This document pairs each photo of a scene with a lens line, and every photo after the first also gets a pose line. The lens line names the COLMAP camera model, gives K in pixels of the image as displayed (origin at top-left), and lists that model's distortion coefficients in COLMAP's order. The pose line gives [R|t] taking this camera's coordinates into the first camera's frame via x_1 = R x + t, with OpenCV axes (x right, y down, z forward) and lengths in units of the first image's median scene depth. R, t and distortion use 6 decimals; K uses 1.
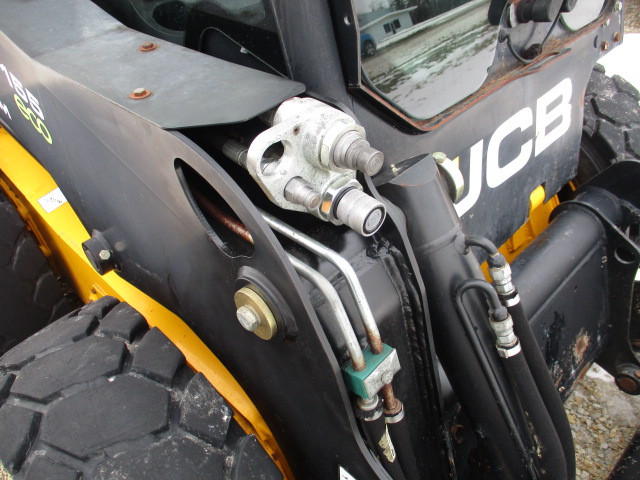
lens RADIAL K [[537.2, 0, 318.5], [0, 537.2, 238.5], [0, 0, 1]] dist [-0.030654, 0.008664]
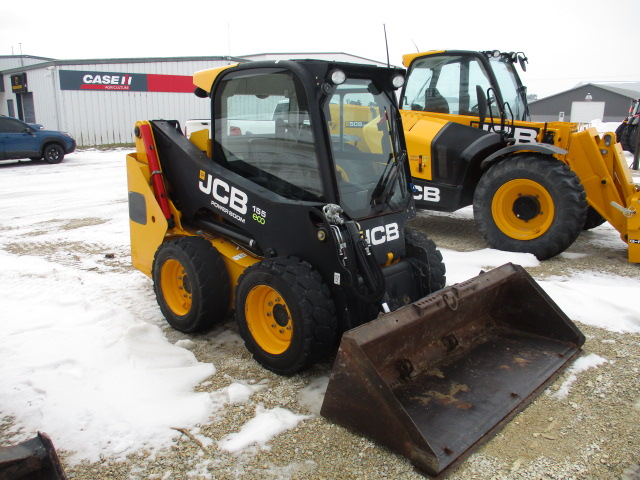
lens RADIAL K [[537.2, 0, 318.5], [0, 537.2, 238.5], [0, 0, 1]] dist [-0.030654, 0.008664]
pose [[0.997901, 0.054770, 0.034555, -0.181669], [-0.032788, 0.887451, -0.459734, 1.478418], [-0.055845, 0.457636, 0.887384, -2.154530]]
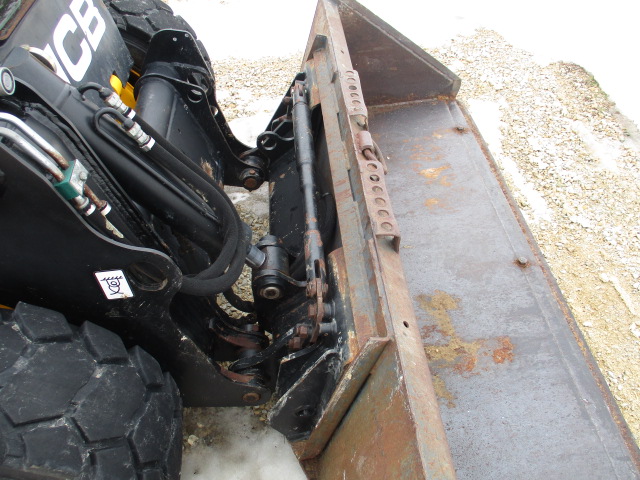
lens RADIAL K [[537.2, 0, 318.5], [0, 537.2, 238.5], [0, 0, 1]] dist [-0.030654, 0.008664]
pose [[0.647934, -0.532525, 0.544608, -0.172128], [0.508711, 0.834694, 0.210947, 0.215612], [-0.566916, 0.140368, 0.811728, -0.260568]]
